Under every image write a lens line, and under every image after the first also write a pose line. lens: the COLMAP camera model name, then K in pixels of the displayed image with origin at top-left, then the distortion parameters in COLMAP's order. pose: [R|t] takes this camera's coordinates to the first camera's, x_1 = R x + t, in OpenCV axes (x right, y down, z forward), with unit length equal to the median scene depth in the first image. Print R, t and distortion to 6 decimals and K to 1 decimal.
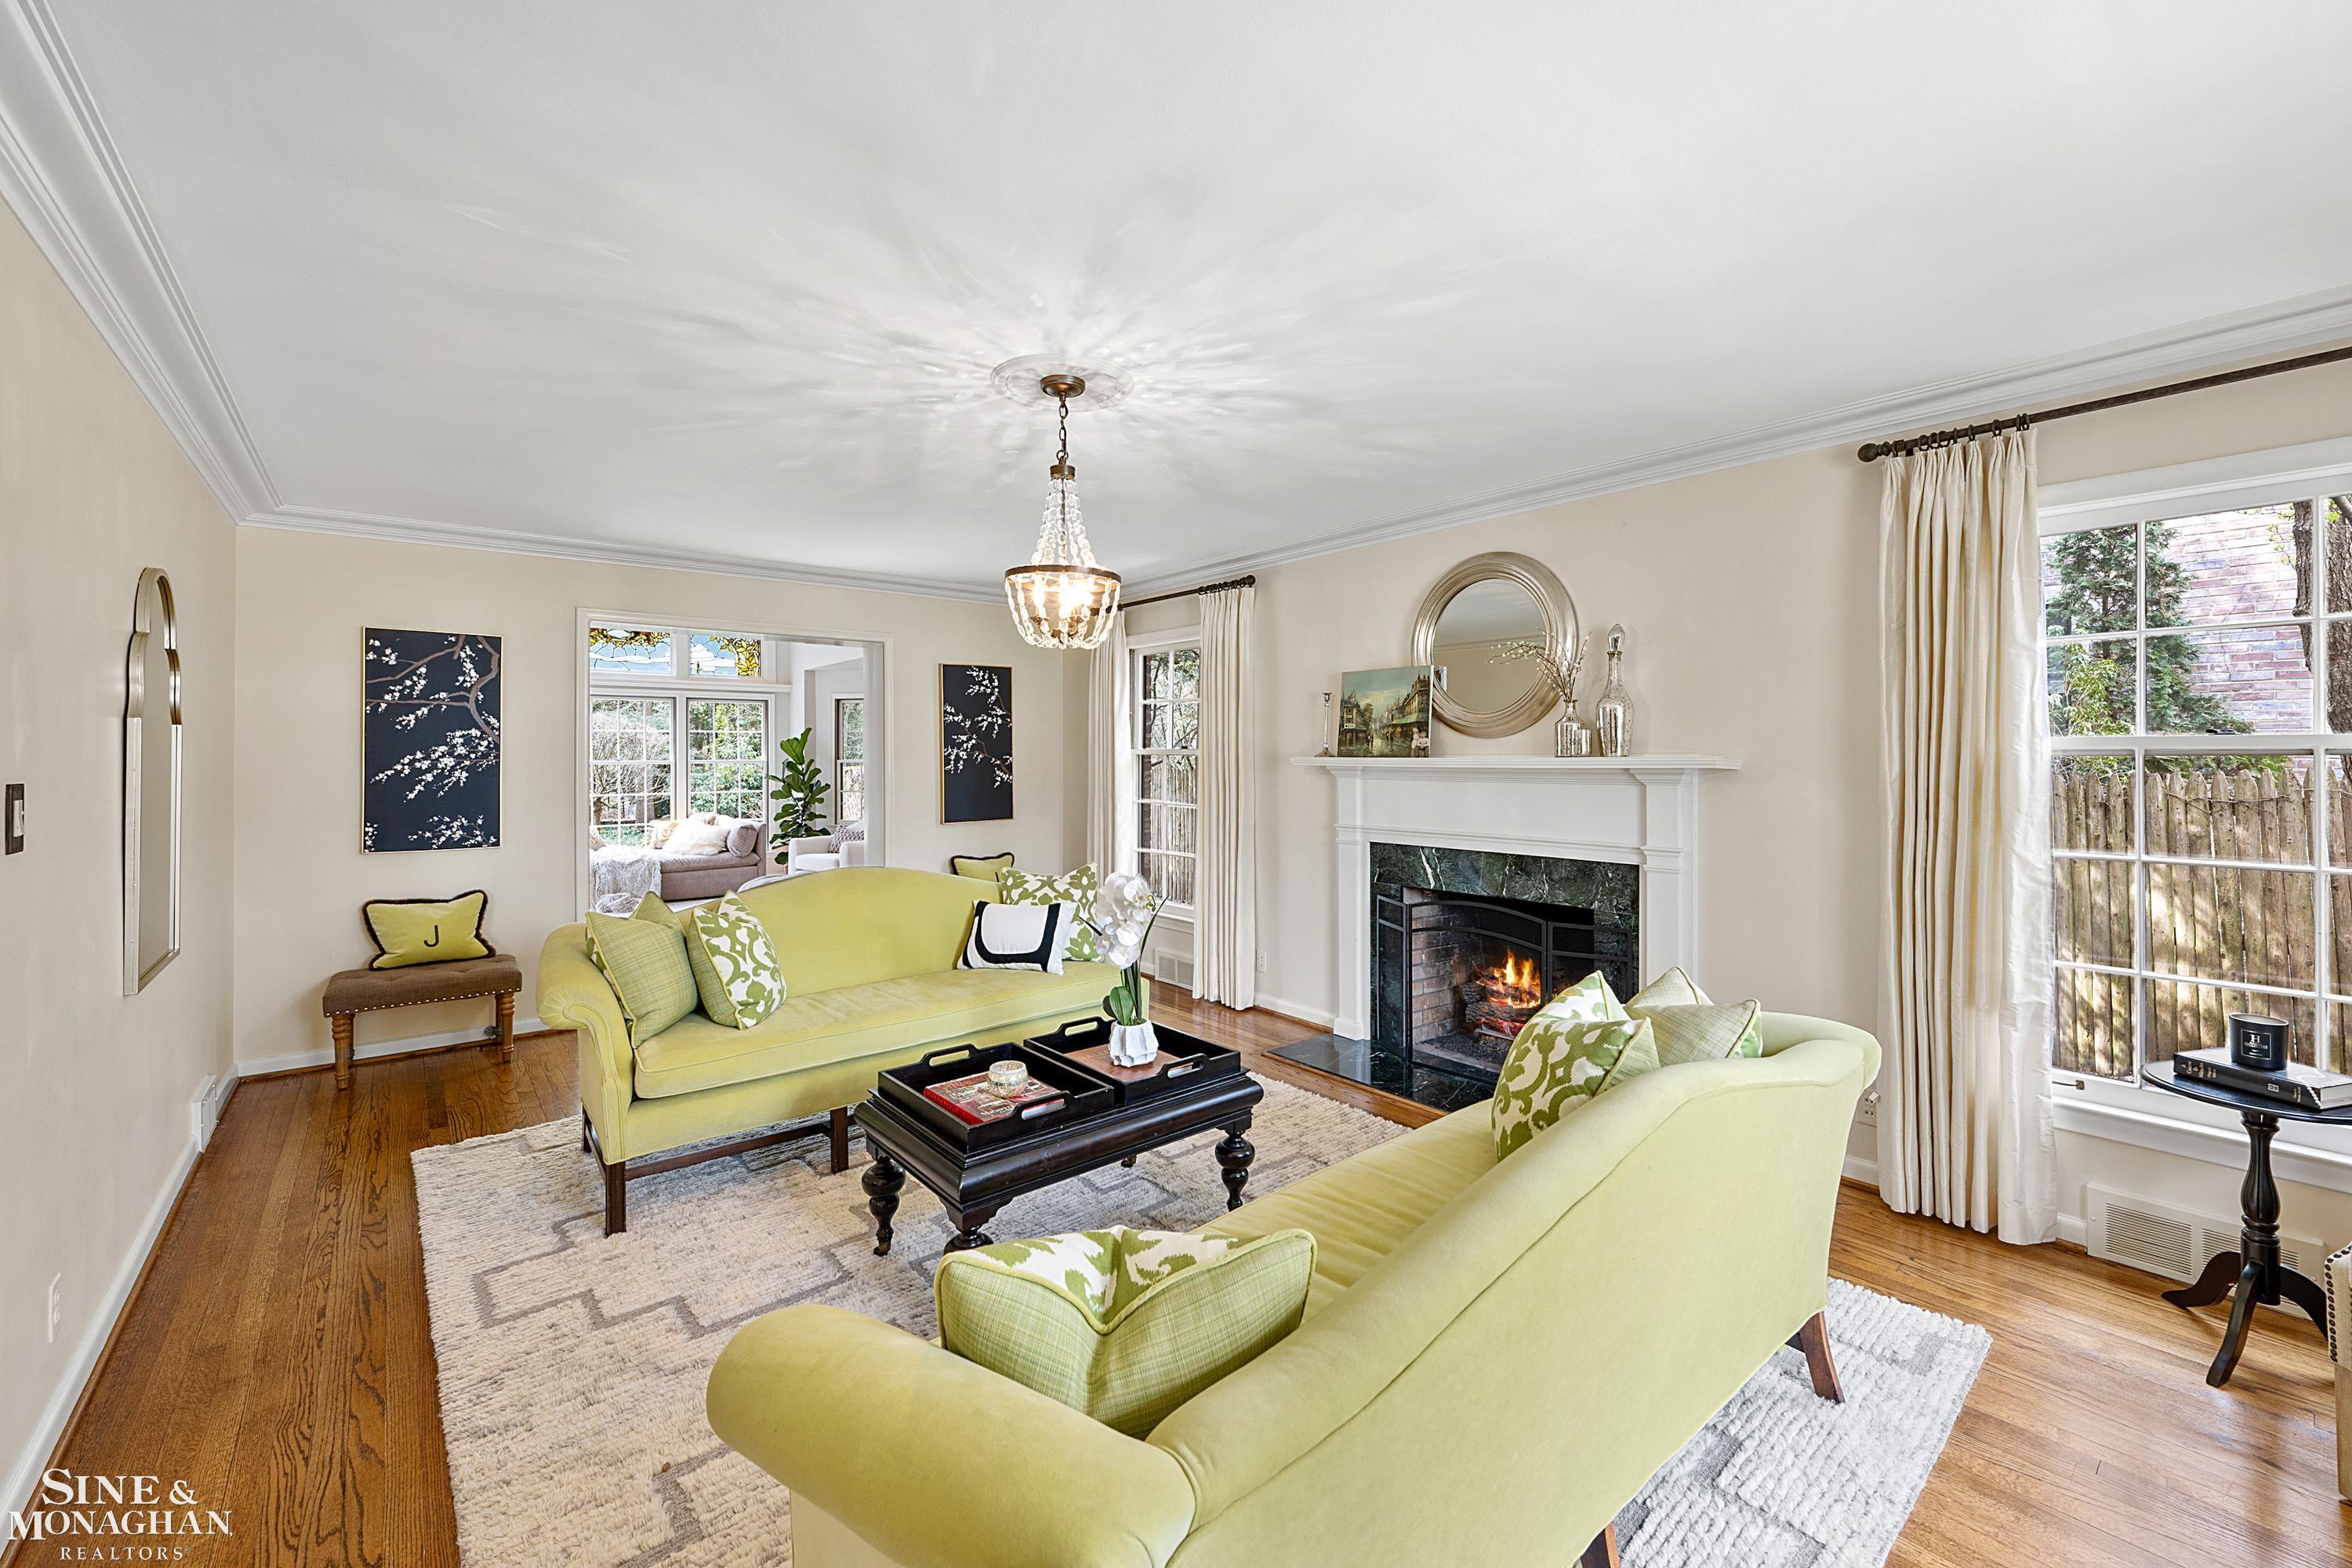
lens RADIAL K [[945.6, 0, 1173.9], [0, 945.6, 752.5], [0, 0, 1]] dist [-0.000855, 0.000229]
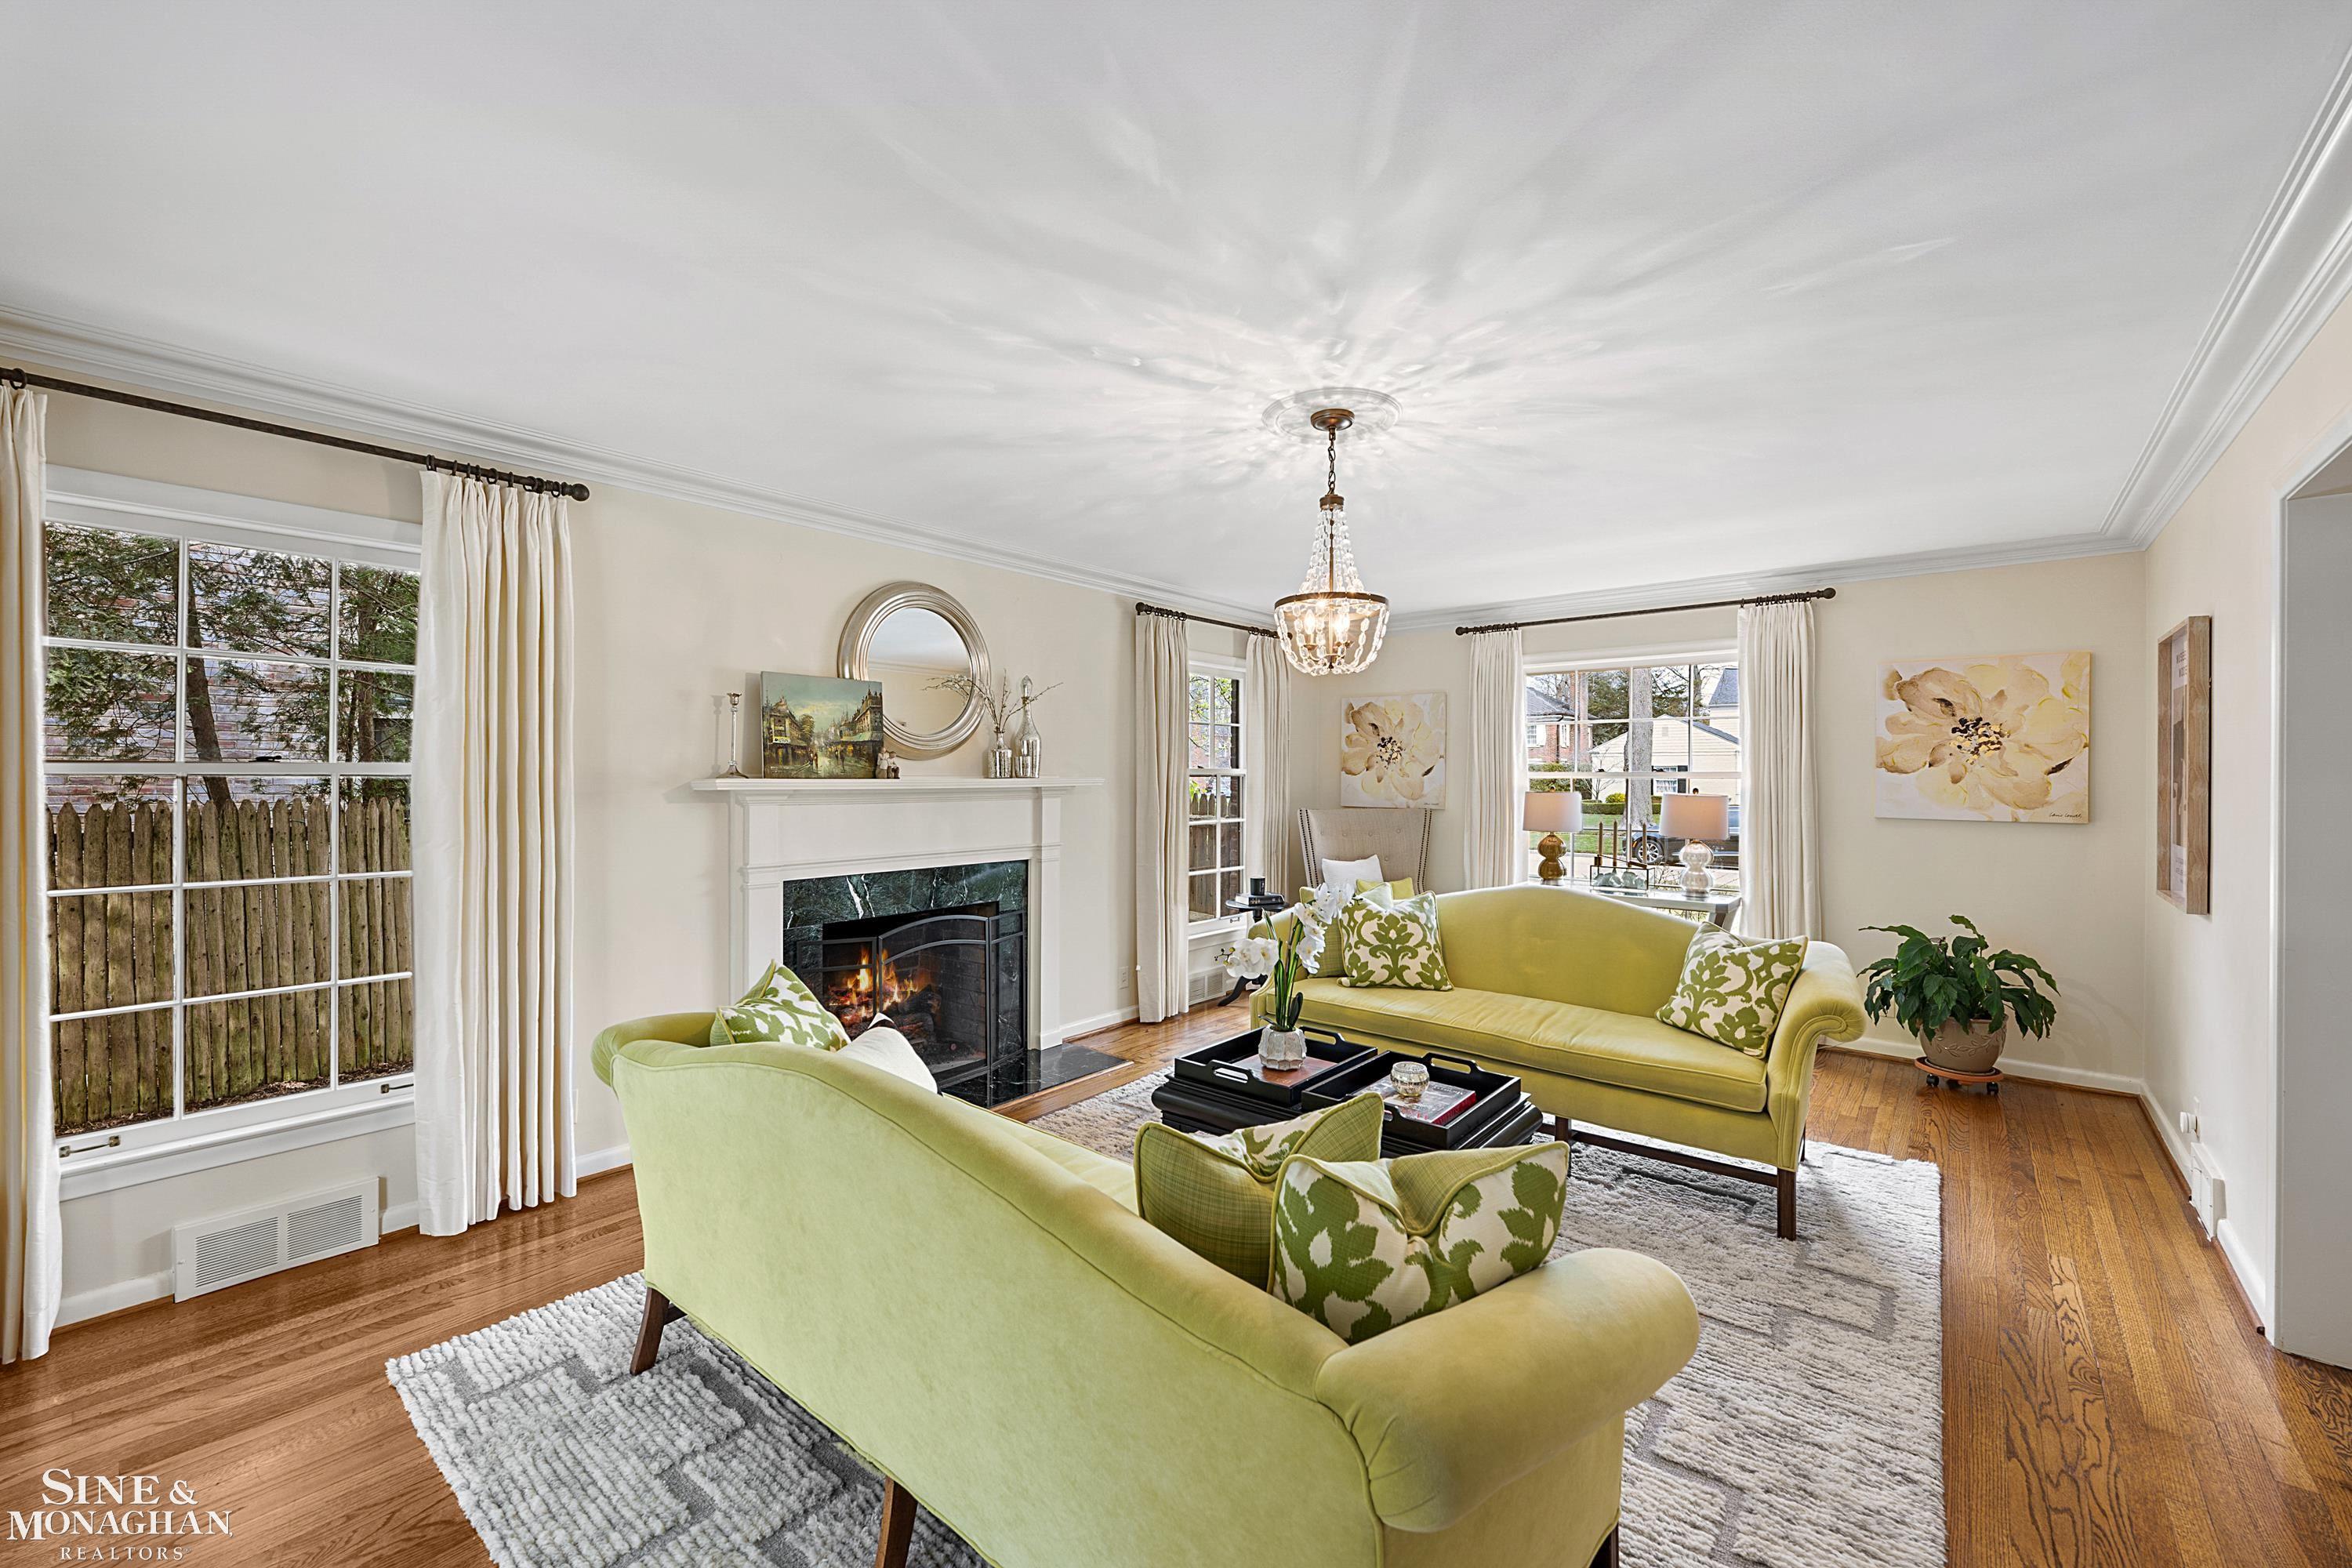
lens RADIAL K [[930.2, 0, 1176.0], [0, 930.2, 784.0], [0, 0, 1]] dist [-0.000655, 0.000042]
pose [[-0.176637, -0.008781, 0.984237, -1.030227], [-0.007487, 0.999943, 0.007577, 0.001663], [-0.984248, -0.006030, -0.176693, 1.274278]]
